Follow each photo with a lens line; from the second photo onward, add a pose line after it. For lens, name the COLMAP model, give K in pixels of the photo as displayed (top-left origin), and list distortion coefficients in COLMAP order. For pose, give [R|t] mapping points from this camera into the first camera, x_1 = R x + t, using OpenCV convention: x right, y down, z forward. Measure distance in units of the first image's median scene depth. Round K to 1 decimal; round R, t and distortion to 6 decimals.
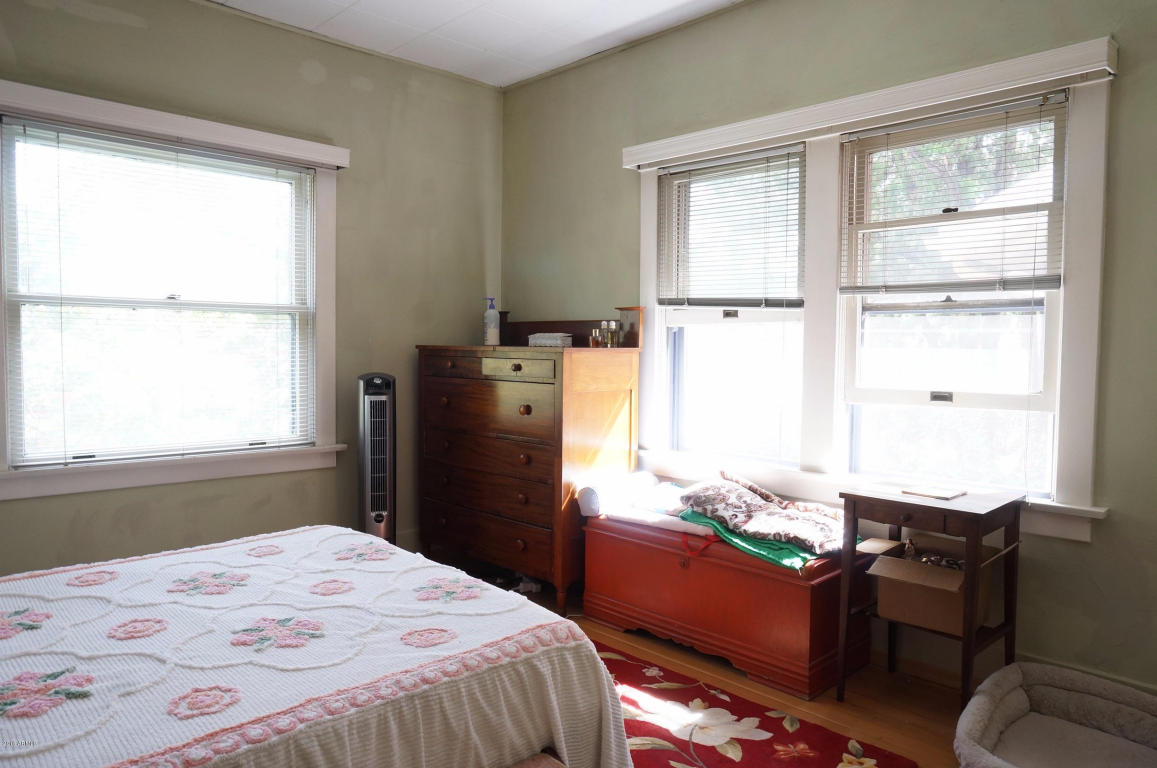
lens RADIAL K [[788.6, 0, 593.6], [0, 788.6, 392.0], [0, 0, 1]] dist [-0.050166, 0.035985]
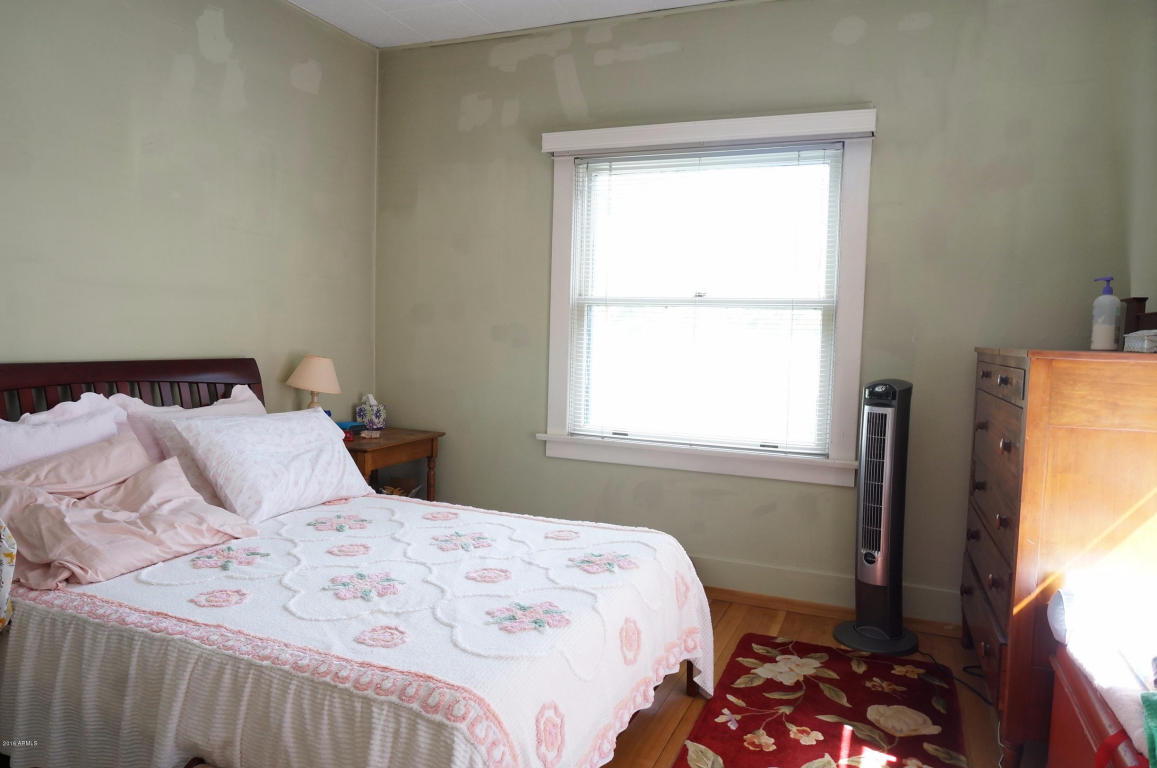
lens RADIAL K [[788.6, 0, 593.6], [0, 788.6, 392.0], [0, 0, 1]] dist [-0.050166, 0.035985]
pose [[0.362749, 0.062501, -0.929789, 0.577437], [-0.080883, 0.996095, 0.035402, -0.024733], [0.928370, 0.062362, 0.366387, 0.689515]]
